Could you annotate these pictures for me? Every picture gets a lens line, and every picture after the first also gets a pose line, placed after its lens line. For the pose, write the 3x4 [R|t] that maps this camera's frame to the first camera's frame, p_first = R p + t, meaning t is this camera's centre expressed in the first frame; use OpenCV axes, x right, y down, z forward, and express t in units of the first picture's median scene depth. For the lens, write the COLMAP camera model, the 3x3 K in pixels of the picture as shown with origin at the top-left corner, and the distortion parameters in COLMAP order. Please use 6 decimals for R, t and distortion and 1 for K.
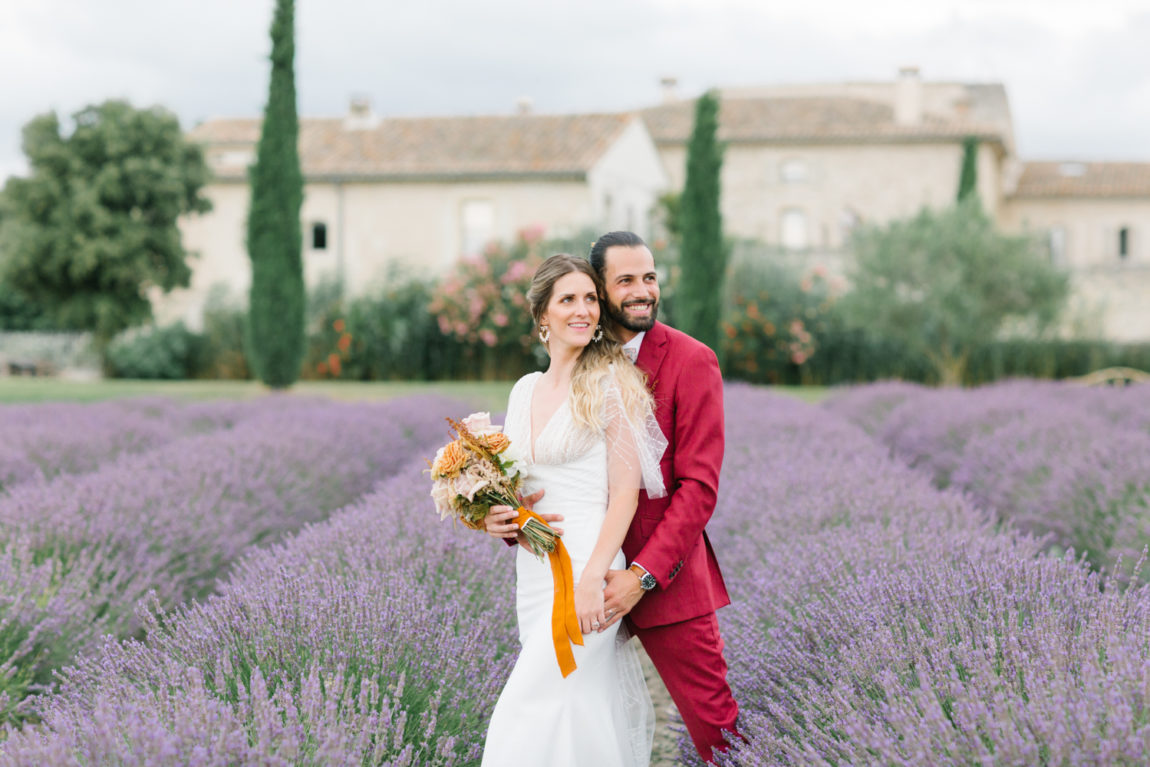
lens RADIAL K [[1628.0, 0, 575.0], [0, 1628.0, 383.5], [0, 0, 1]] dist [-0.145264, -0.054485]
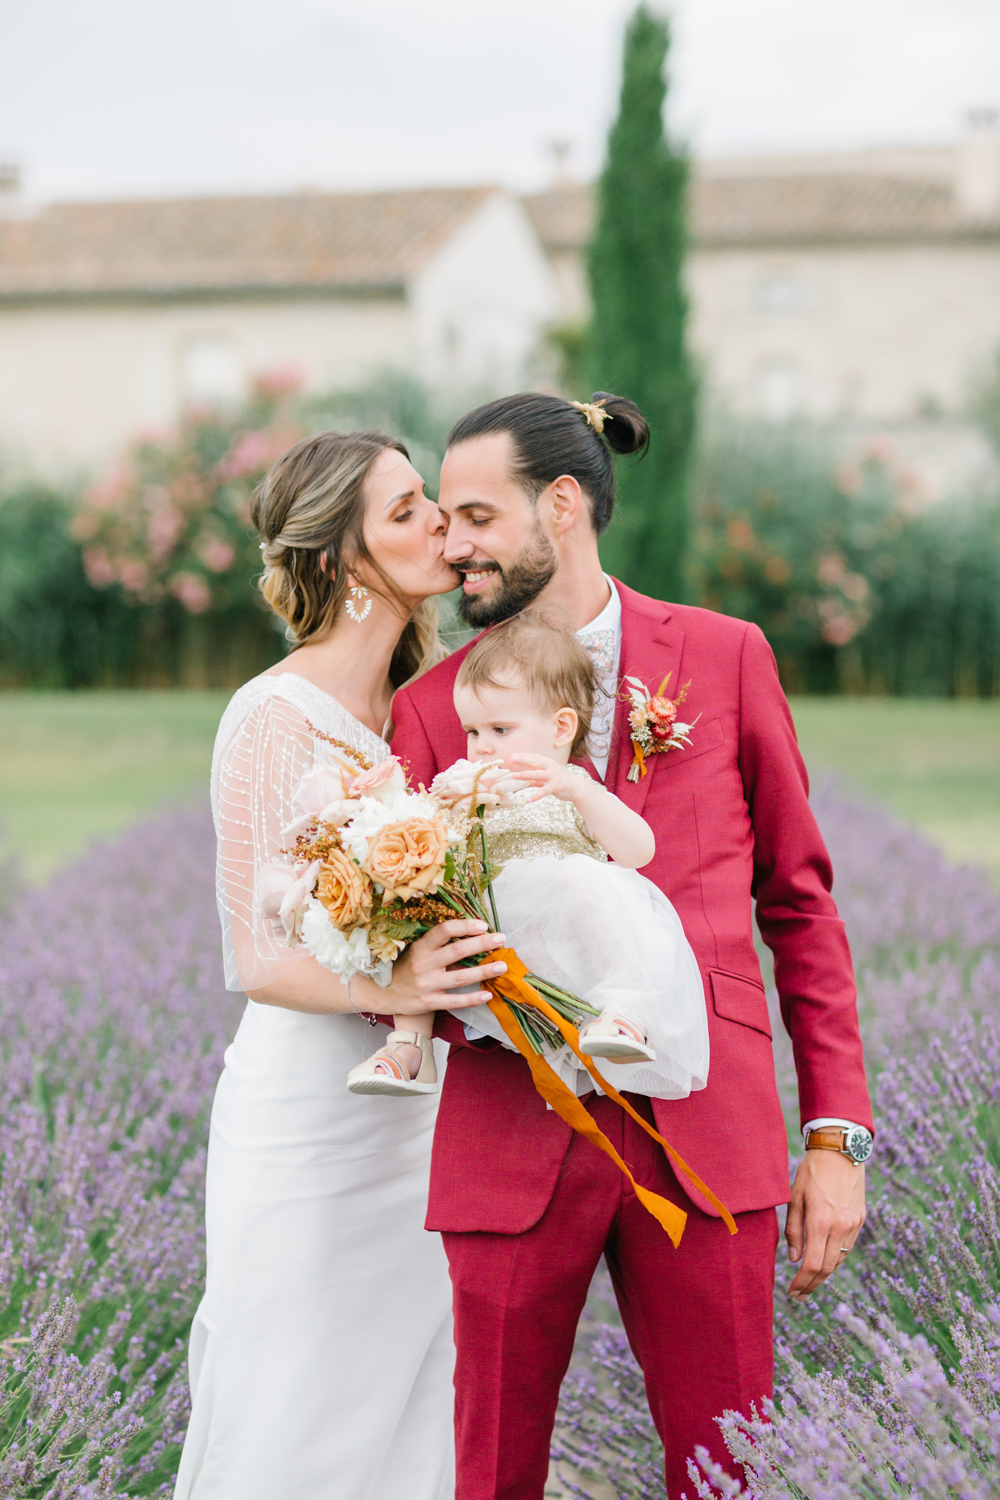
lens RADIAL K [[2123.5, 0, 500.0], [0, 2123.5, 750.0], [0, 0, 1]] dist [-0.145264, -0.054485]
pose [[0.999554, -0.009589, 0.028295, 0.020499], [0.008069, 0.998543, 0.053357, -0.014389], [-0.028766, -0.053105, 0.998175, 0.366686]]
